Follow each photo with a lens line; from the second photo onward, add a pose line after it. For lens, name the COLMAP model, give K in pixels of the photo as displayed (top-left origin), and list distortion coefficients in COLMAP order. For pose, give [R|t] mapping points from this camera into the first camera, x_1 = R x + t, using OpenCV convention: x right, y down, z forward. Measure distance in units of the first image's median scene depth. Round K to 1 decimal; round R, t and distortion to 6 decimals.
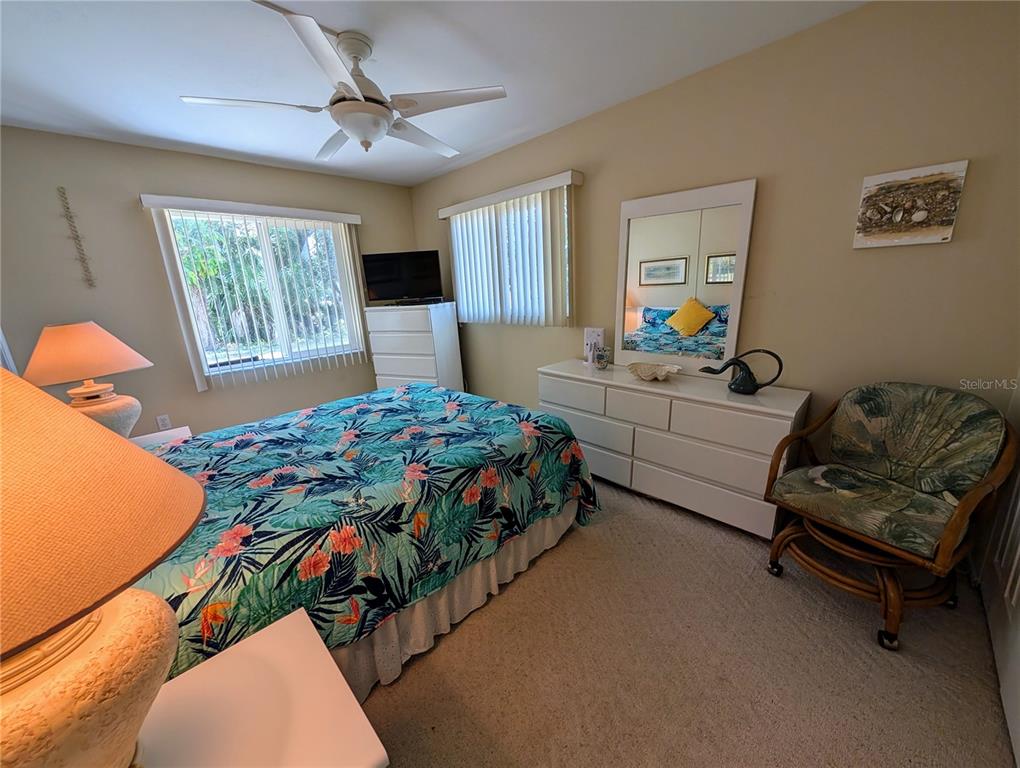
lens RADIAL K [[385.1, 0, 507.3], [0, 385.1, 385.5], [0, 0, 1]] dist [0.000582, 0.000242]
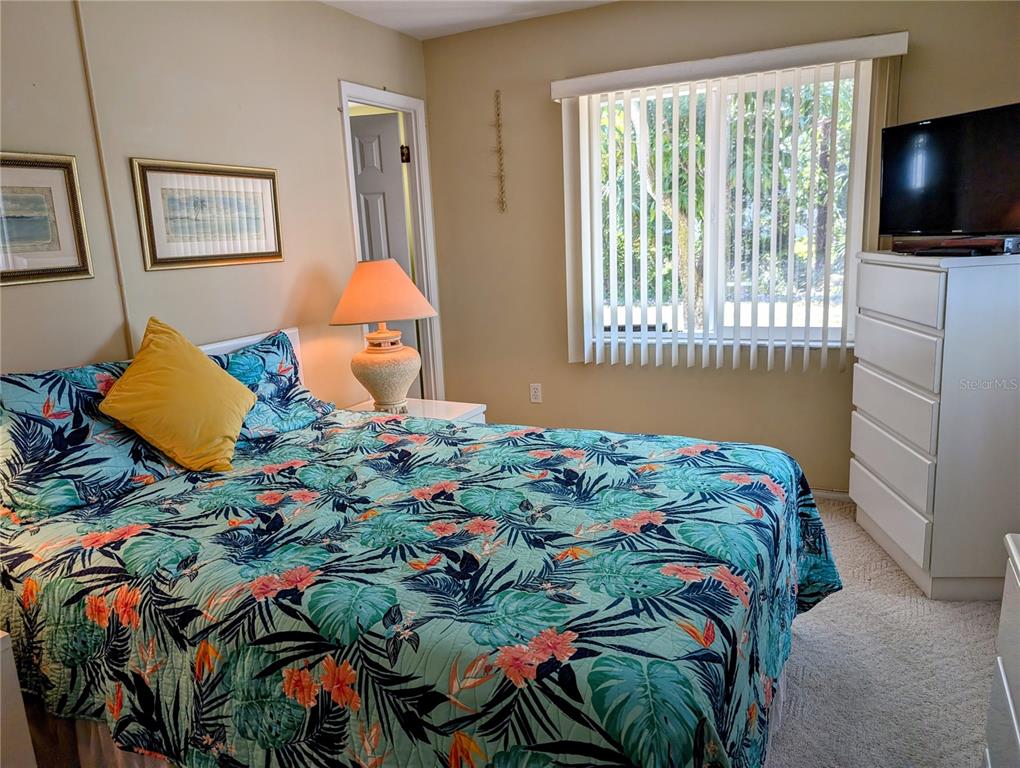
lens RADIAL K [[733.3, 0, 505.5], [0, 733.3, 396.6], [0, 0, 1]] dist [0.014894, -0.012327]
pose [[0.316789, 0.244428, -0.916461, 0.678688], [-0.204963, 0.961037, 0.185468, -0.260437], [0.926086, 0.129087, 0.354545, 0.794096]]
